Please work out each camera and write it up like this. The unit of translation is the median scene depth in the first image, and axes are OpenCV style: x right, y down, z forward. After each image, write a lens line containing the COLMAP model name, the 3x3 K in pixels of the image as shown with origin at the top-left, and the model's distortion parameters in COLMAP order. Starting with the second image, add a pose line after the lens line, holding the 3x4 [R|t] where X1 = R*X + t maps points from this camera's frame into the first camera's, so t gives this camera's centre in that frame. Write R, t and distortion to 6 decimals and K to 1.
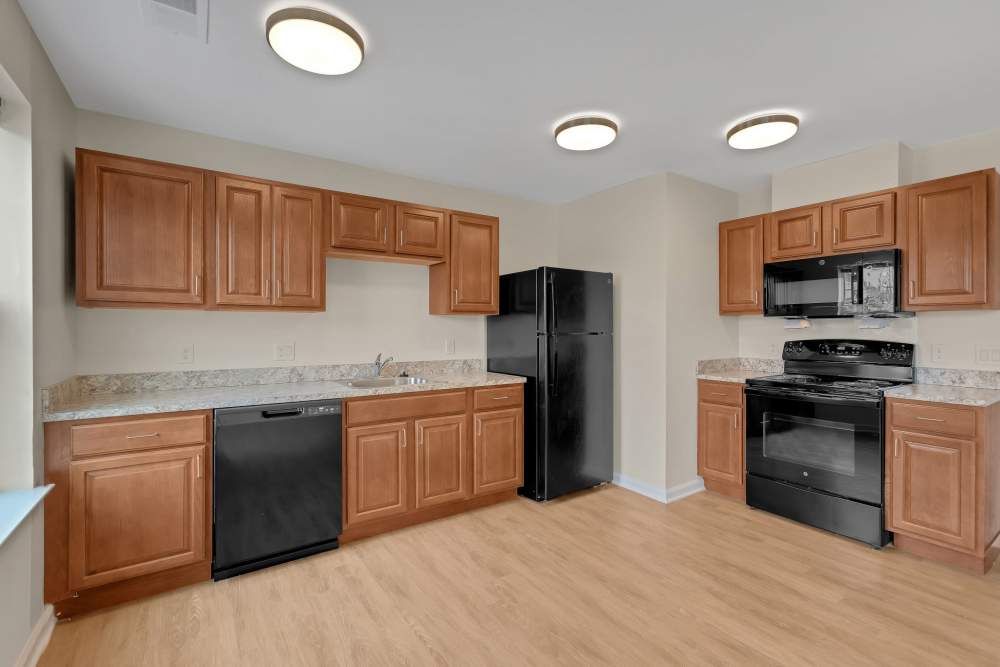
lens RADIAL K [[451.4, 0, 494.0], [0, 451.4, 319.4], [0, 0, 1]] dist [-0.000243, -0.000014]
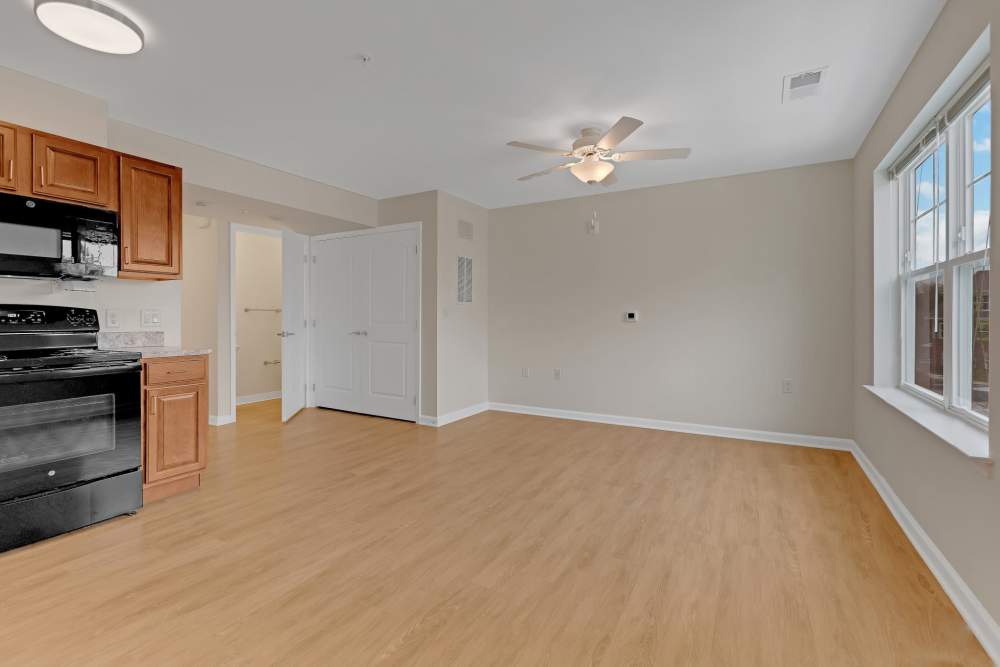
lens RADIAL K [[451.4, 0, 494.0], [0, 451.4, 319.4], [0, 0, 1]] dist [-0.000243, -0.000014]
pose [[-0.437849, -0.004225, 0.899039, -0.395201], [-0.014003, 0.999900, -0.002121, 0.075712], [-0.898939, -0.013517, -0.437864, 0.744648]]
